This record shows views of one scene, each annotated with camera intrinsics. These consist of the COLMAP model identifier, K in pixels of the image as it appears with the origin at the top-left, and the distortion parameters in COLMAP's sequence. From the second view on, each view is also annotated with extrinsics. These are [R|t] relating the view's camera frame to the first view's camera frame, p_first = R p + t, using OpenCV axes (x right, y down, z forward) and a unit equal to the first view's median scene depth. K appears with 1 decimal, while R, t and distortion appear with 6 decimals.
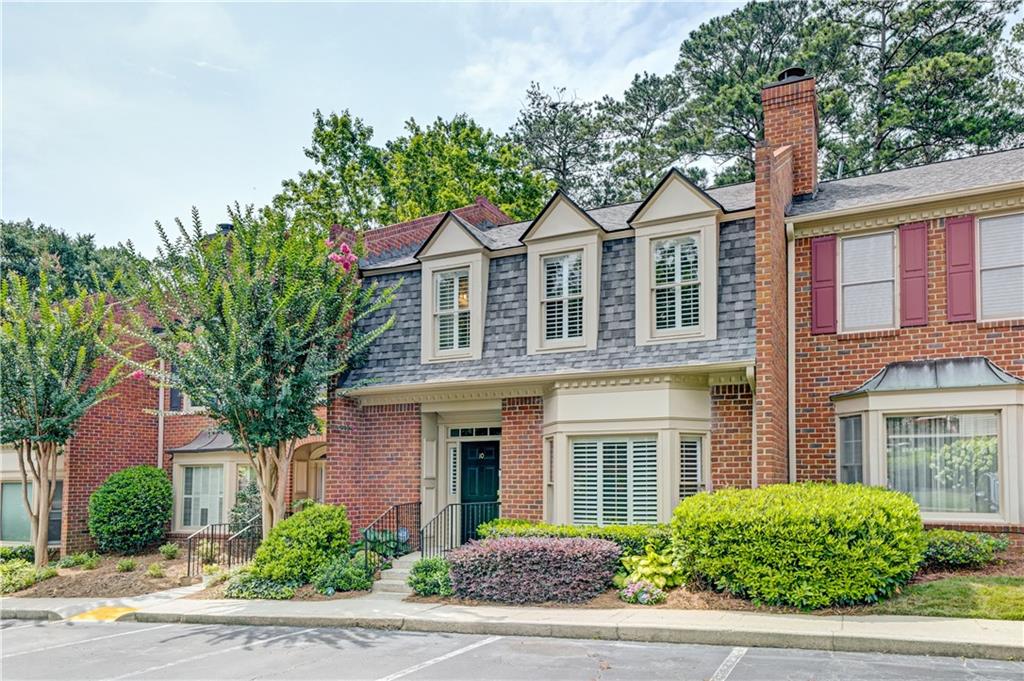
lens RADIAL K [[725.2, 0, 534.3], [0, 725.2, 375.9], [0, 0, 1]] dist [0.027282, 0.000515]
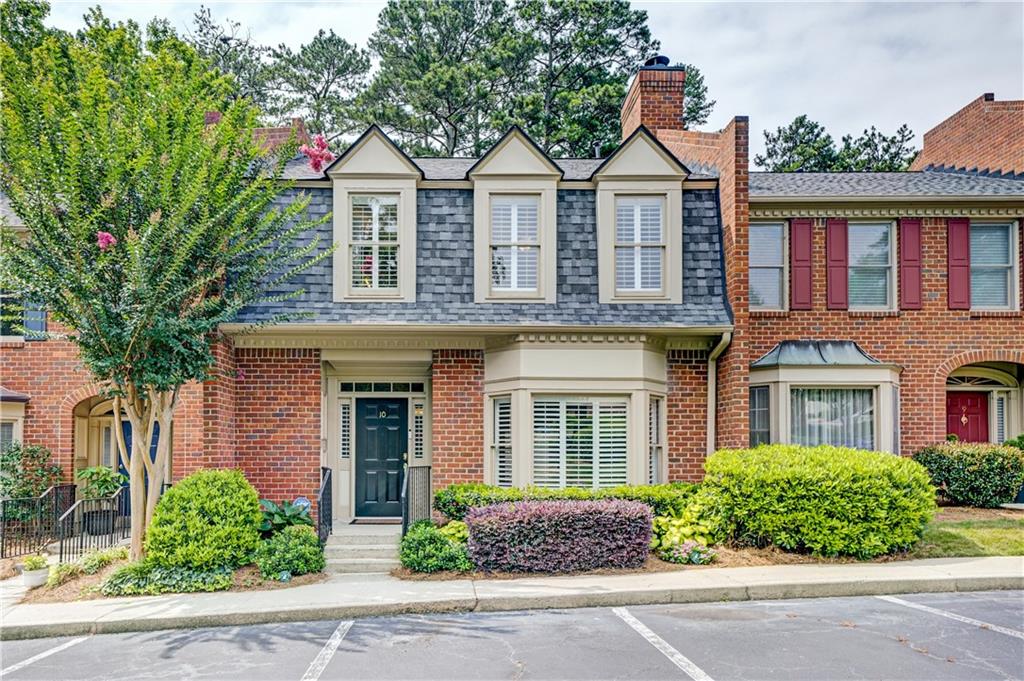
lens RADIAL K [[725.2, 0, 534.3], [0, 725.2, 375.9], [0, 0, 1]] dist [0.027282, 0.000515]
pose [[0.898512, 0.052606, 0.435786, -0.342044], [-0.067368, 0.997557, 0.018480, 0.041671], [-0.433749, -0.045963, 0.899861, 0.162867]]
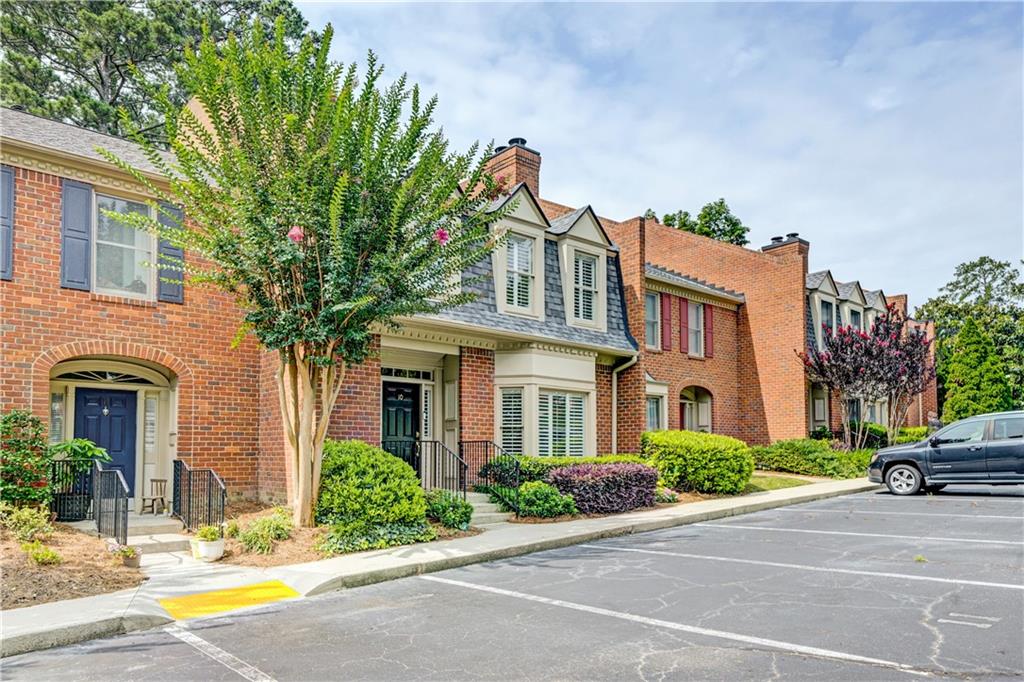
lens RADIAL K [[713.3, 0, 538.8], [0, 713.3, 340.0], [0, 0, 1]] dist [0.002716, 0.001092]
pose [[0.365427, 0.157544, 0.917411, -1.046257], [-0.132808, 0.984315, -0.116133, 0.139701], [-0.921317, -0.079401, 0.380618, 0.532187]]
